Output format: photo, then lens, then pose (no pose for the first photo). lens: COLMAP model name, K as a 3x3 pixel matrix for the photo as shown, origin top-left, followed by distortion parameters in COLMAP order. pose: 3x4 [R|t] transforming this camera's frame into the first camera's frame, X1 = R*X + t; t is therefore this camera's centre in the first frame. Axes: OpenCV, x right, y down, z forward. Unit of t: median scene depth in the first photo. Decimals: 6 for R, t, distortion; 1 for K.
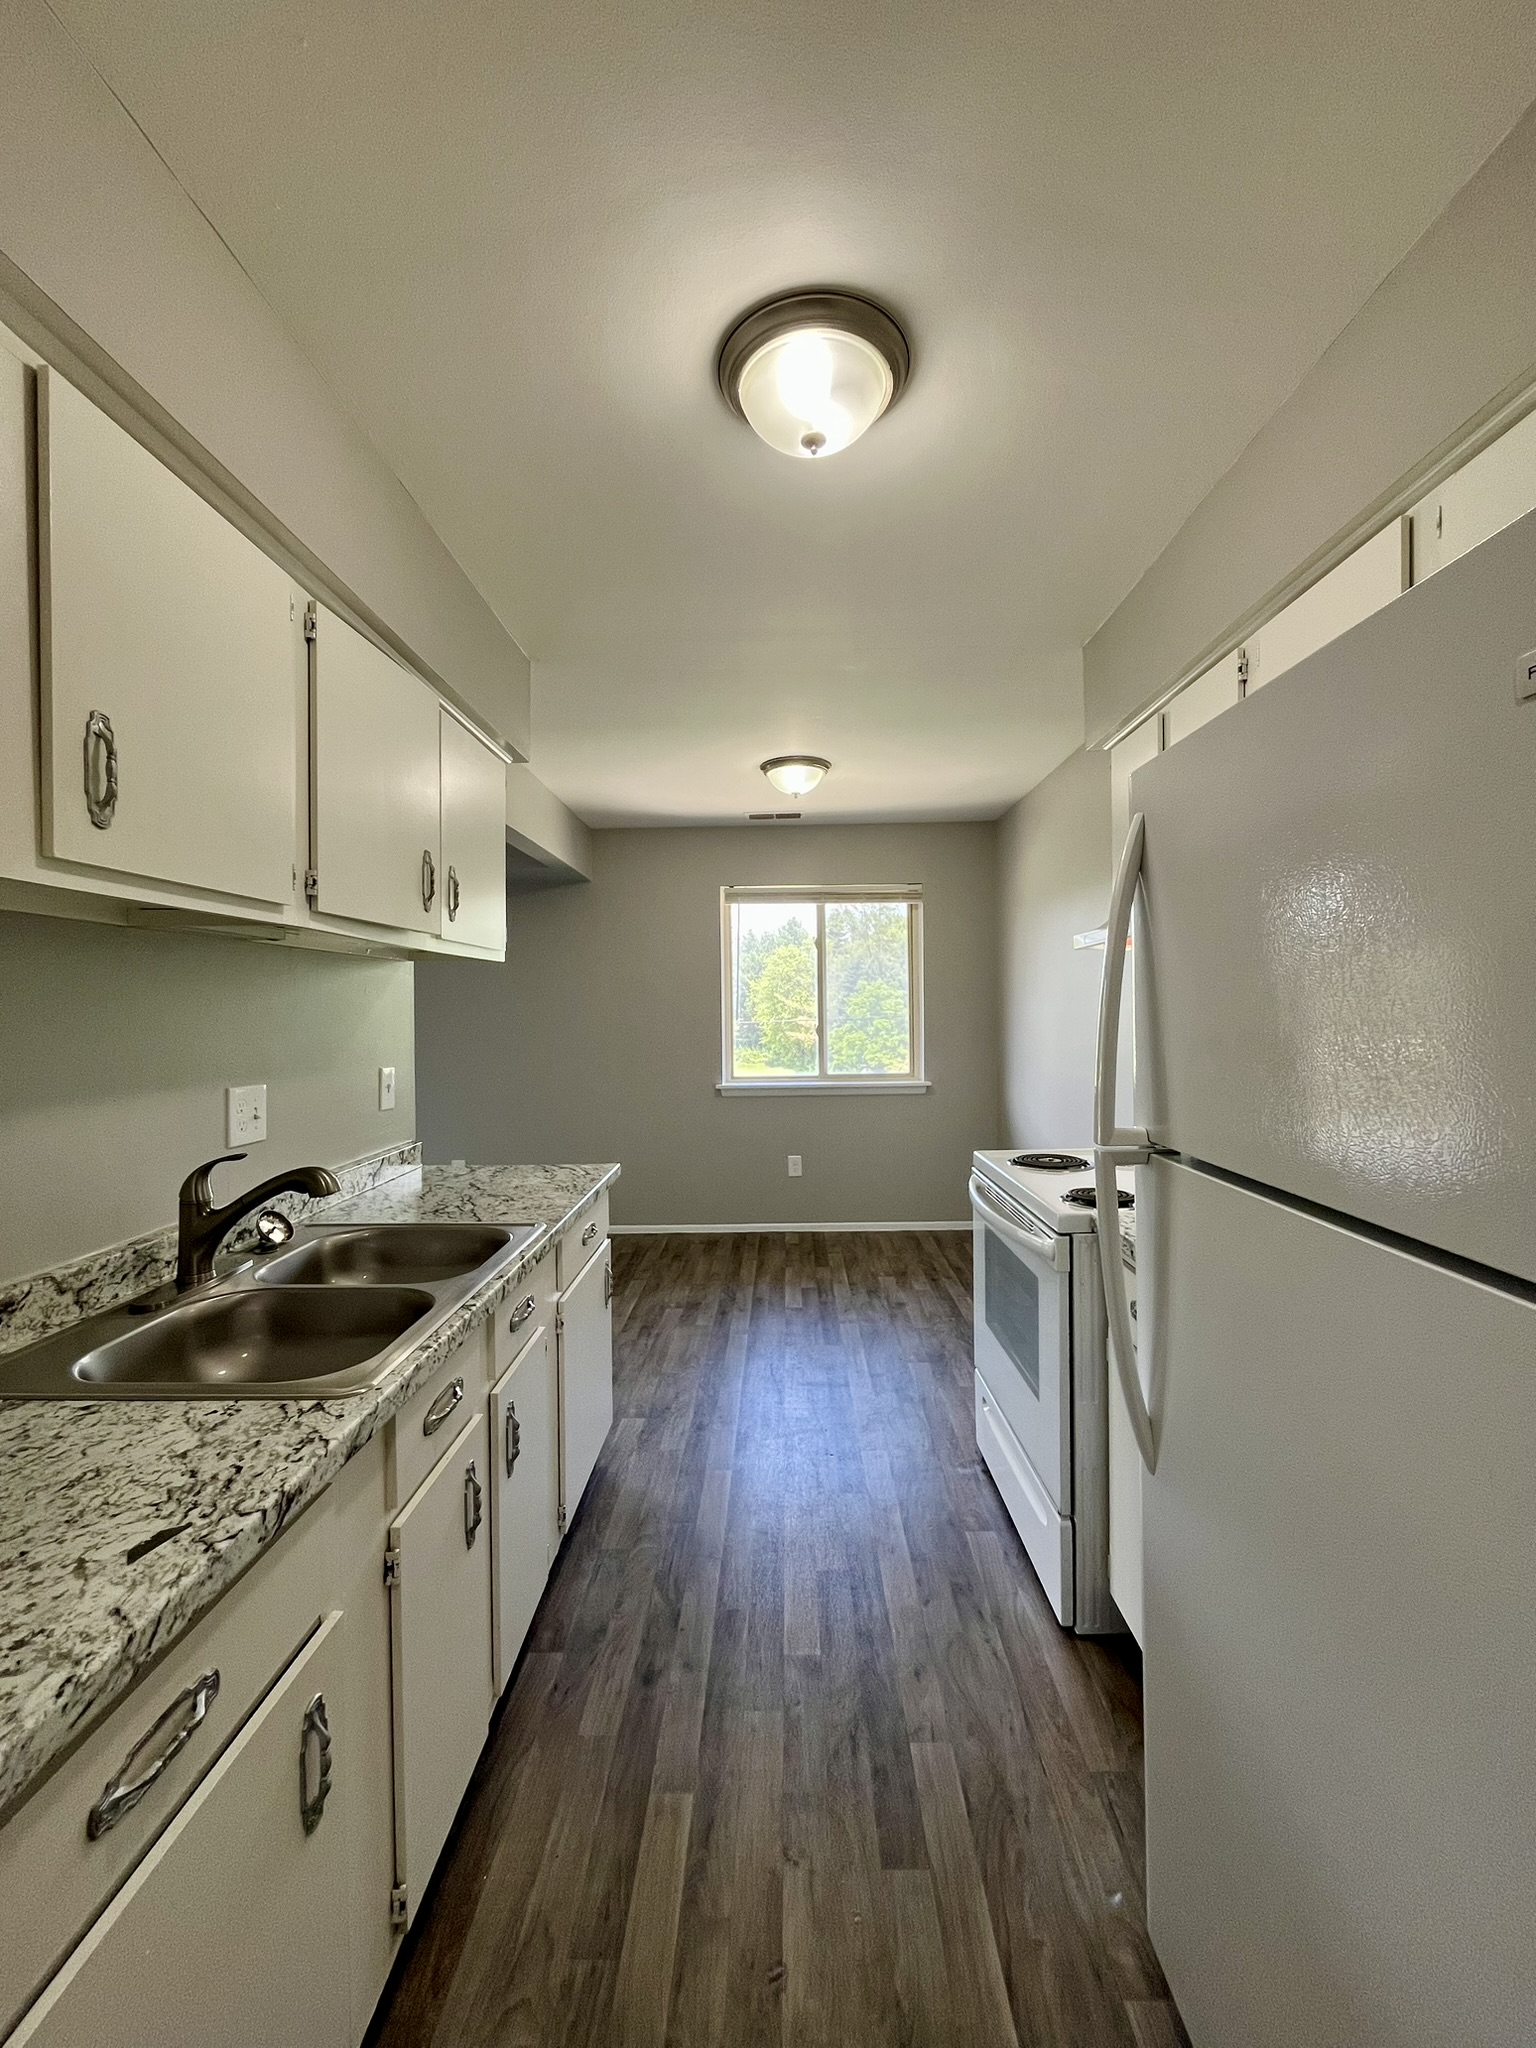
lens RADIAL K [[825.9, 0, 768.8], [0, 825.9, 1022.4], [0, 0, 1]] dist [-0.002981, -0.000152]
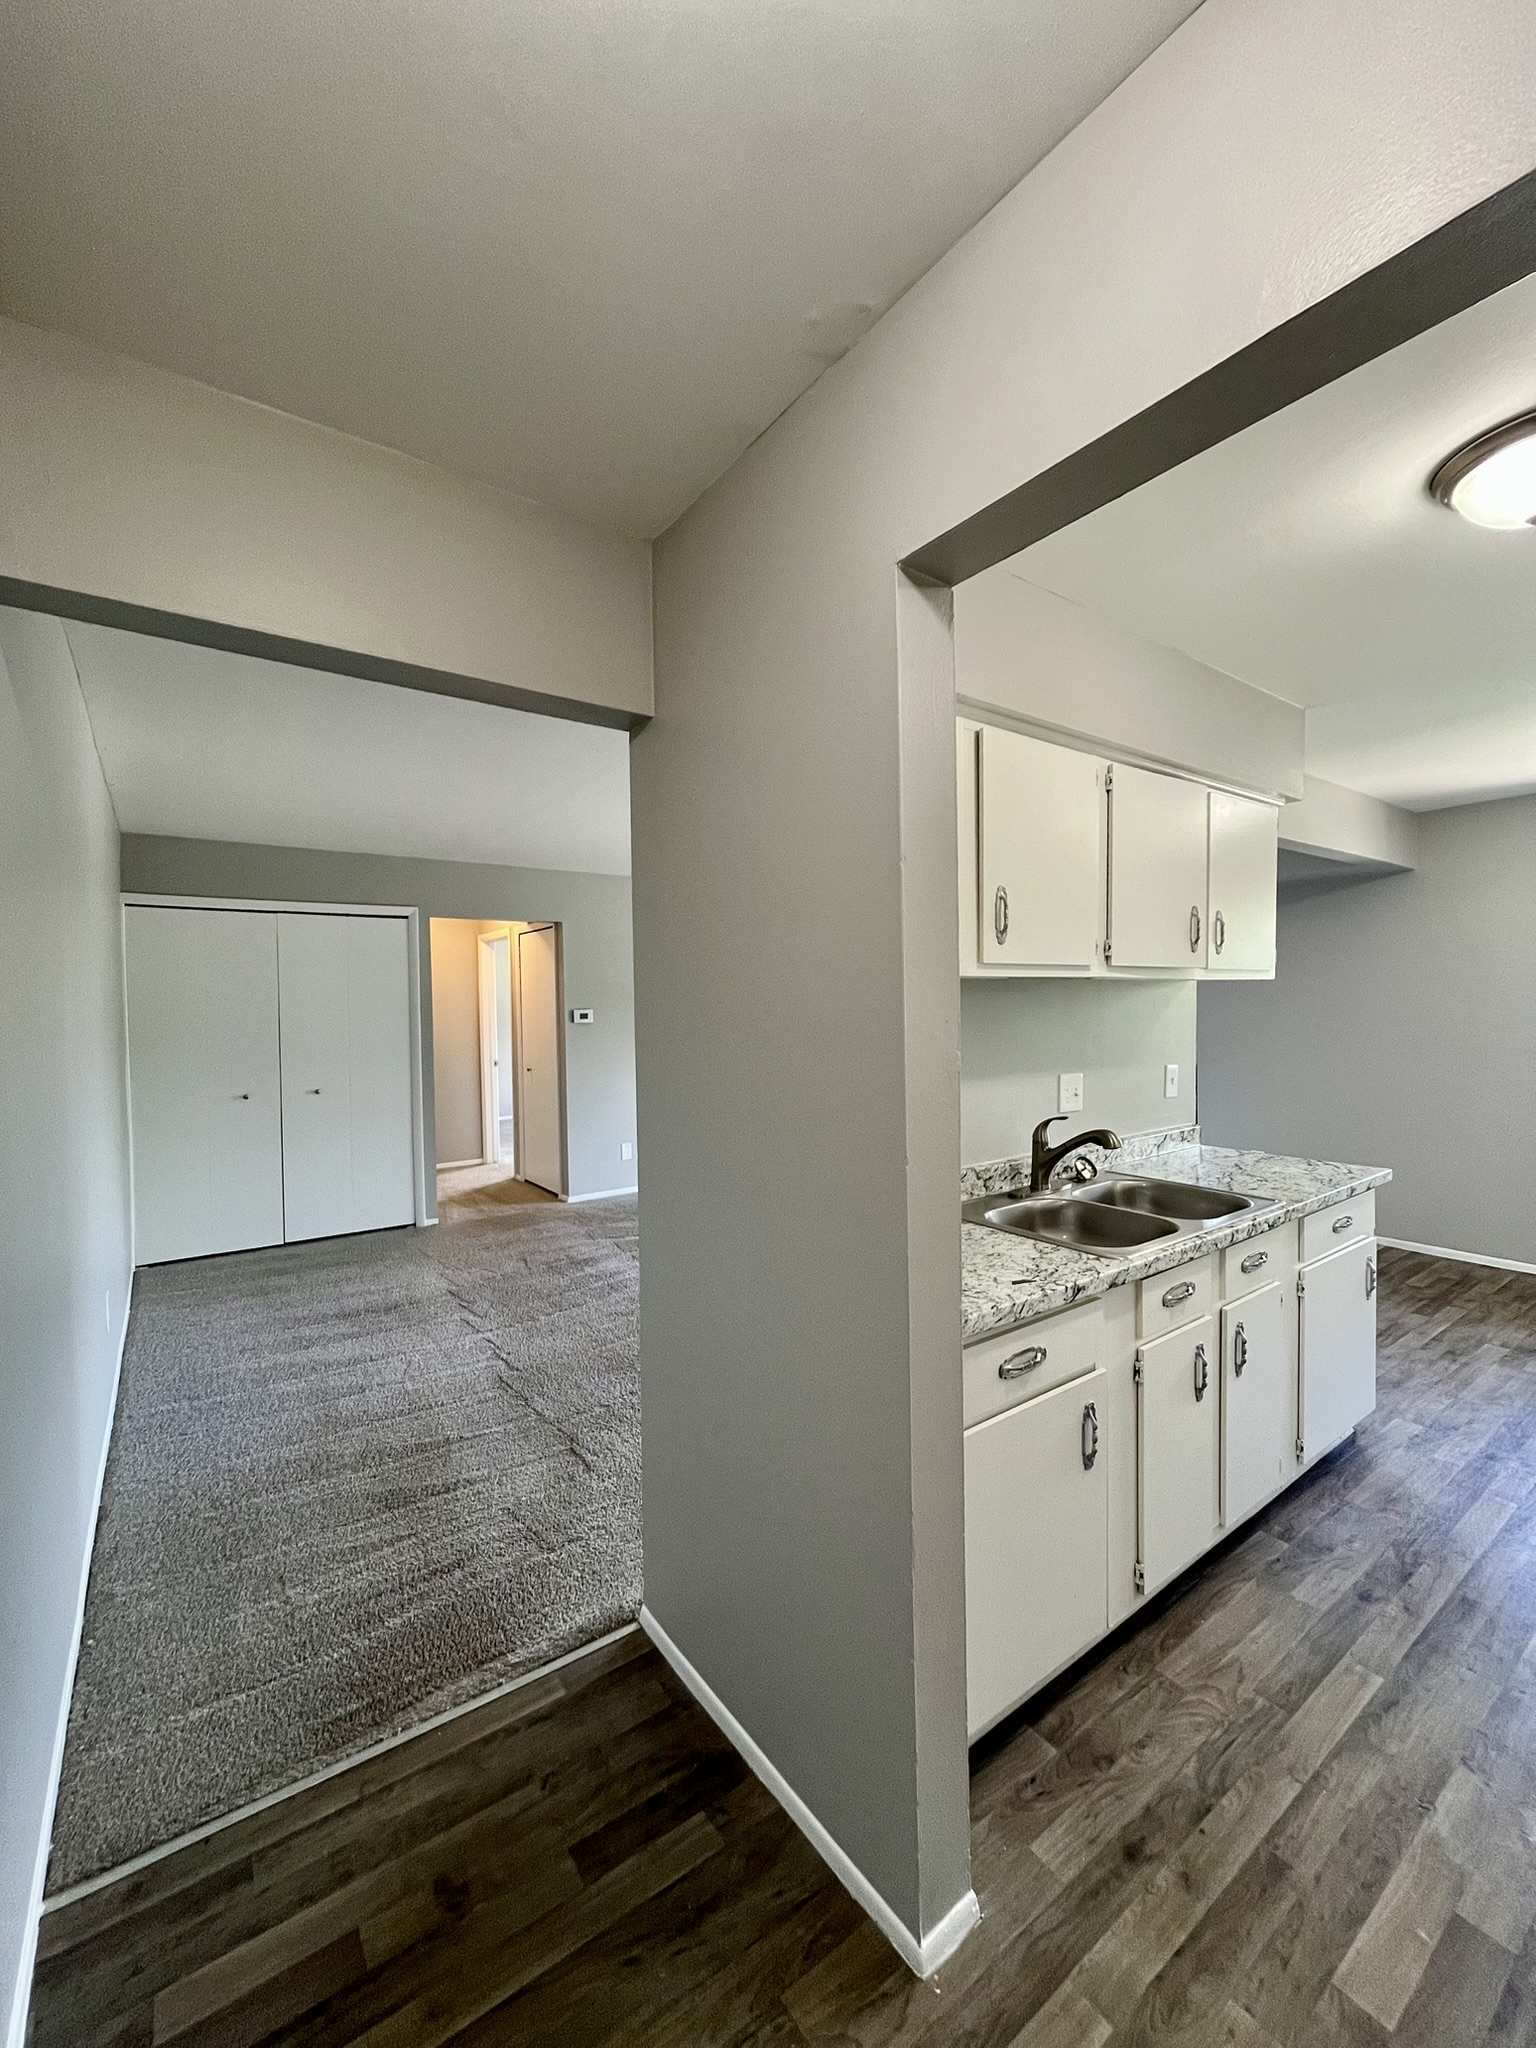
lens RADIAL K [[825.9, 0, 768.8], [0, 825.9, 1022.4], [0, 0, 1]] dist [-0.002981, -0.000152]
pose [[0.598328, 0.020371, -0.800992, 0.321847], [-0.004657, 0.999748, 0.021947, -0.061695], [0.801238, -0.009401, 0.598273, -0.456632]]
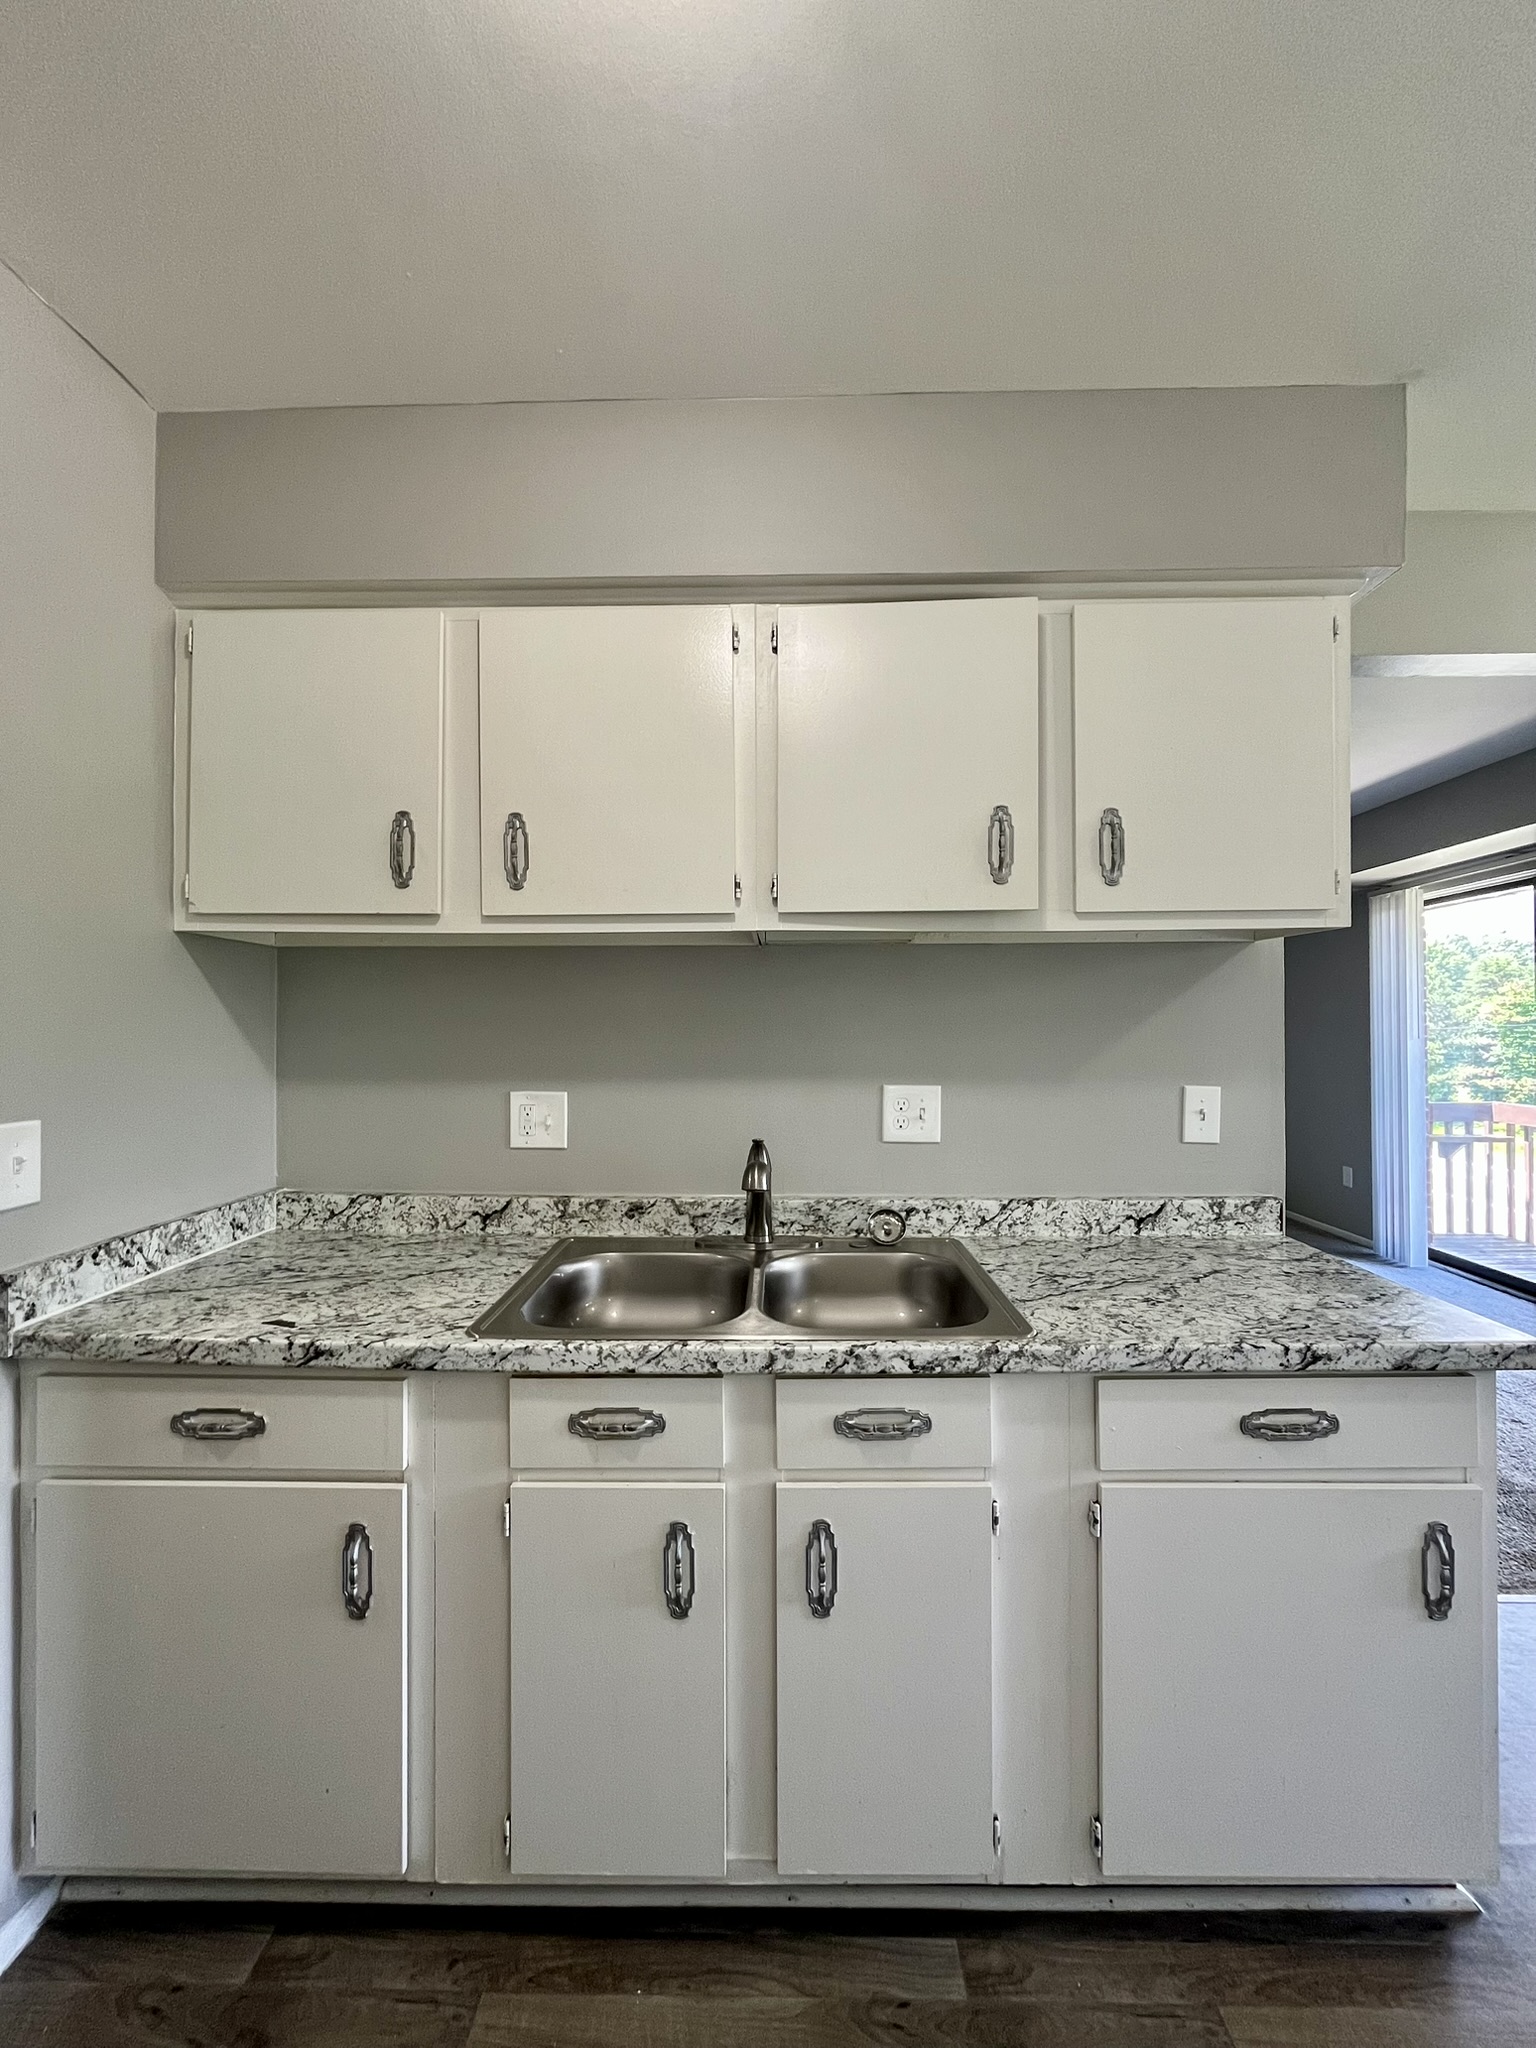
lens RADIAL K [[825.9, 0, 768.8], [0, 825.9, 1022.4], [0, 0, 1]] dist [-0.002981, -0.000152]
pose [[-0.004095, 0.001311, -0.999991, 0.484676], [-0.011246, 0.999936, 0.001357, -0.000156], [0.999928, 0.011252, -0.004080, 1.028943]]
